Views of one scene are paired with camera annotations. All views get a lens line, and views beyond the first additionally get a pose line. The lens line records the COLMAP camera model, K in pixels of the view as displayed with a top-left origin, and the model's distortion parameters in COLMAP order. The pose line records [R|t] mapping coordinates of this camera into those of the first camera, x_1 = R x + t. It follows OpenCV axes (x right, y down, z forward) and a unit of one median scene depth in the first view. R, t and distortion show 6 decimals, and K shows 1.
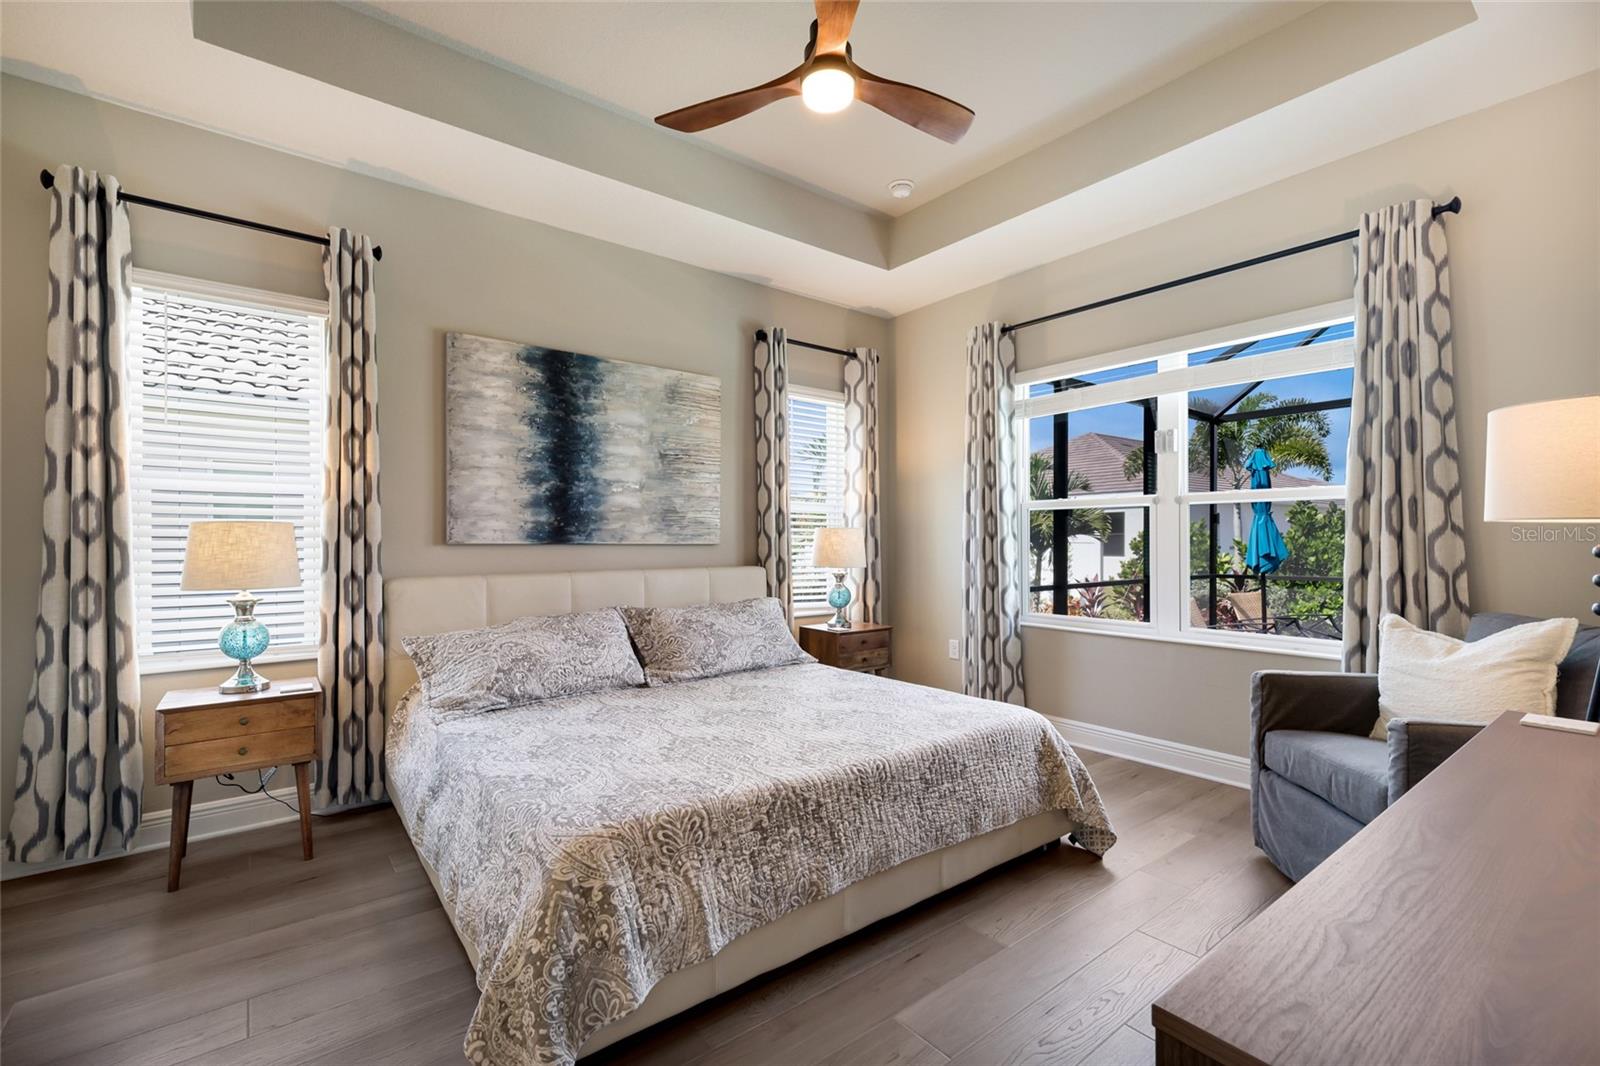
lens RADIAL K [[697.7, 0, 787.4], [0, 697.7, 539.7], [0, 0, 1]] dist [0.010609, -0.000562]
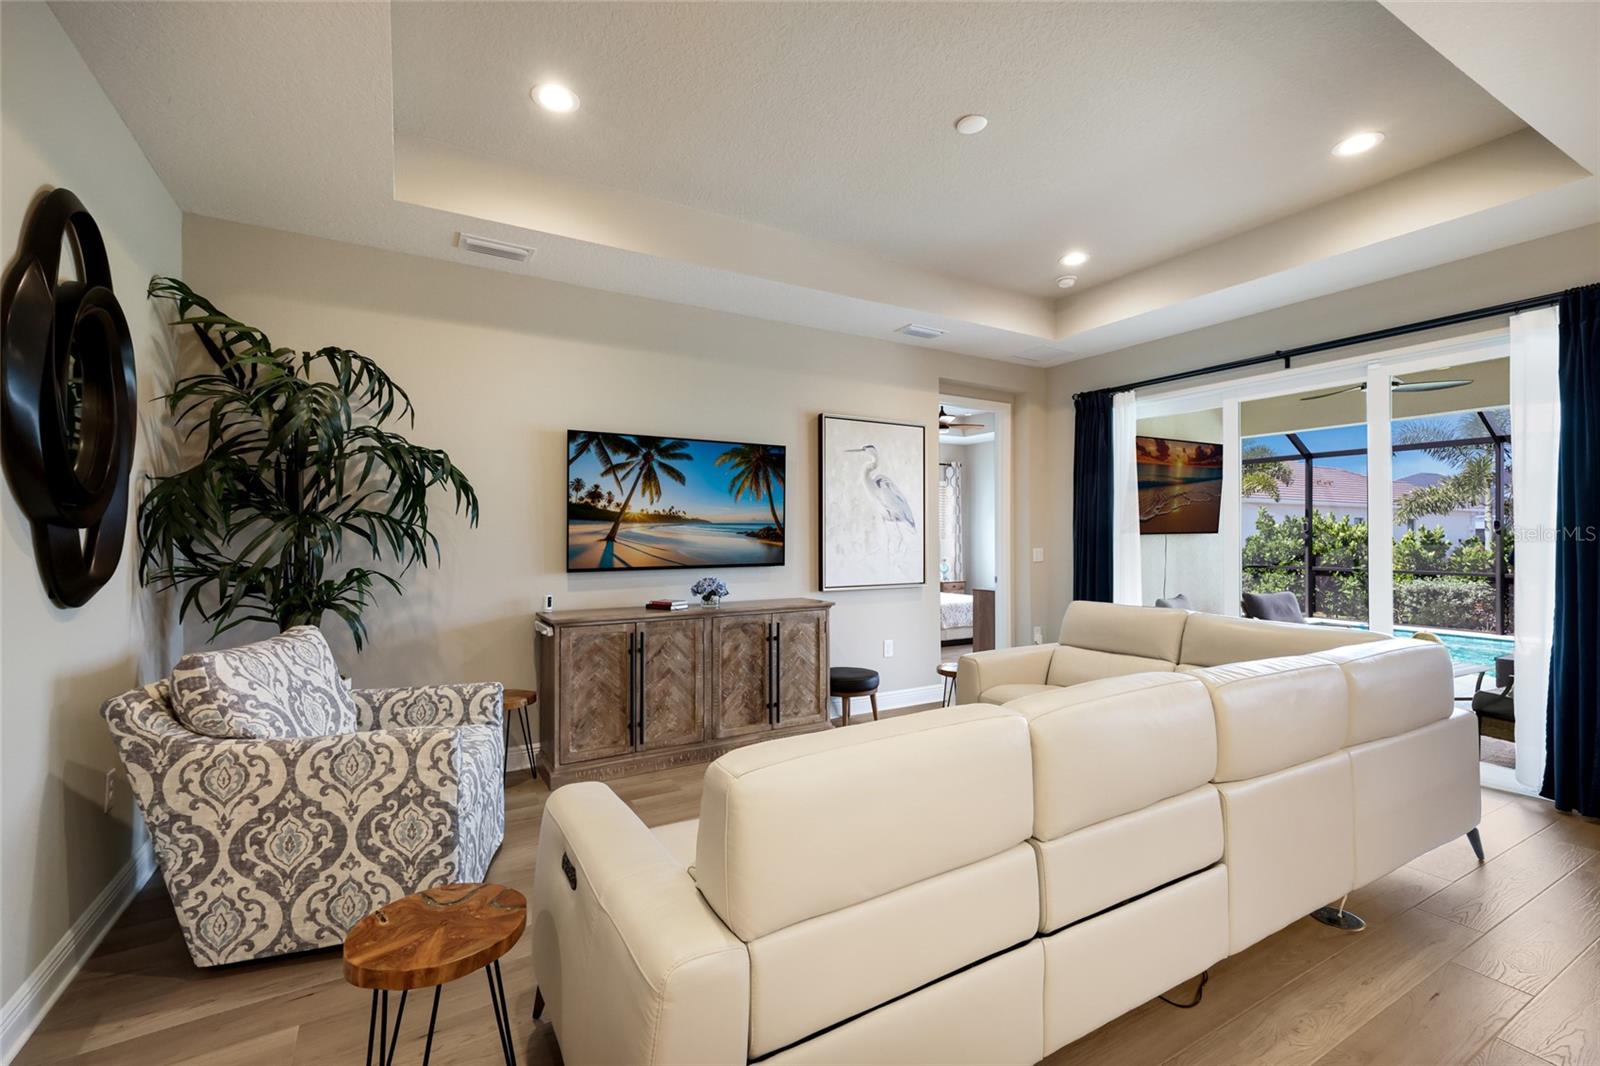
lens RADIAL K [[697.7, 0, 823.9], [0, 697.7, 524.7], [0, 0, 1]] dist [0.010609, -0.000562]
pose [[0.995291, -0.001695, -0.096913, -0.155606], [0.000081, 0.999861, -0.016659, -0.042979], [0.096928, 0.016572, 0.995153, -2.117306]]
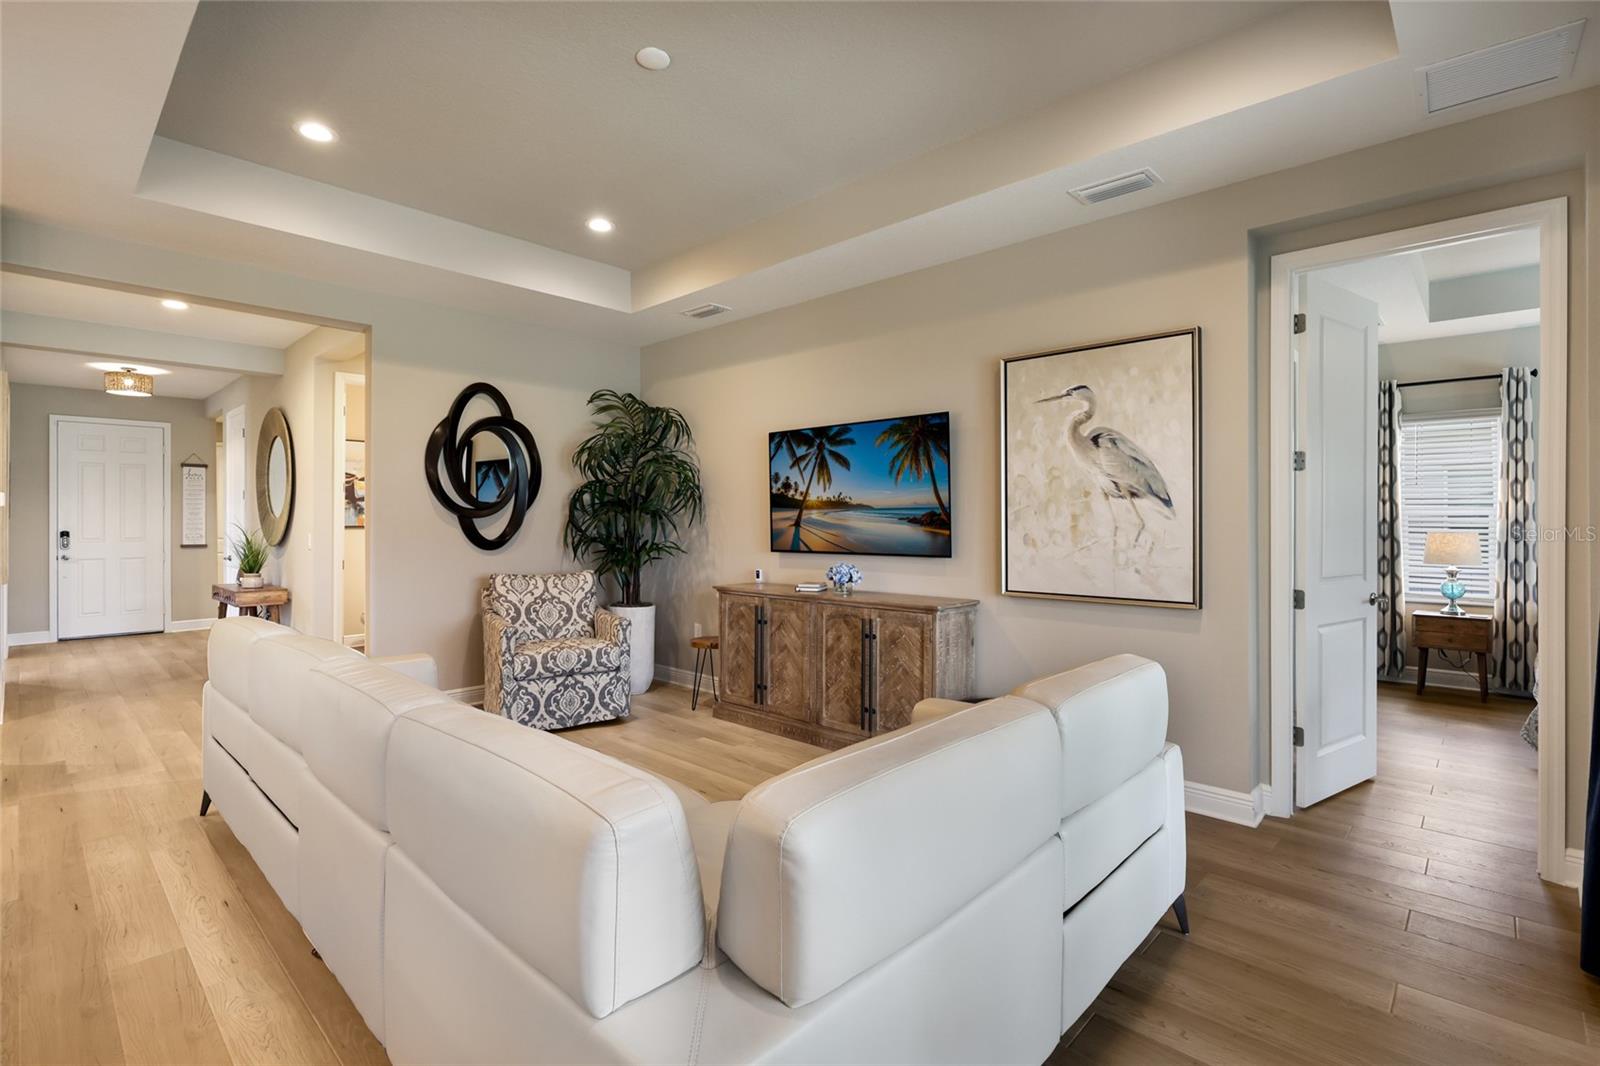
lens RADIAL K [[734.8, 0, 807.6], [0, 734.8, 524.2], [0, 0, 1]] dist [-0.015353, 0.001842]
pose [[0.177649, 0.002762, -0.984090, 0.865342], [-0.003374, 0.999992, 0.002197, -0.041148], [0.984088, 0.002930, 0.177657, -1.087601]]
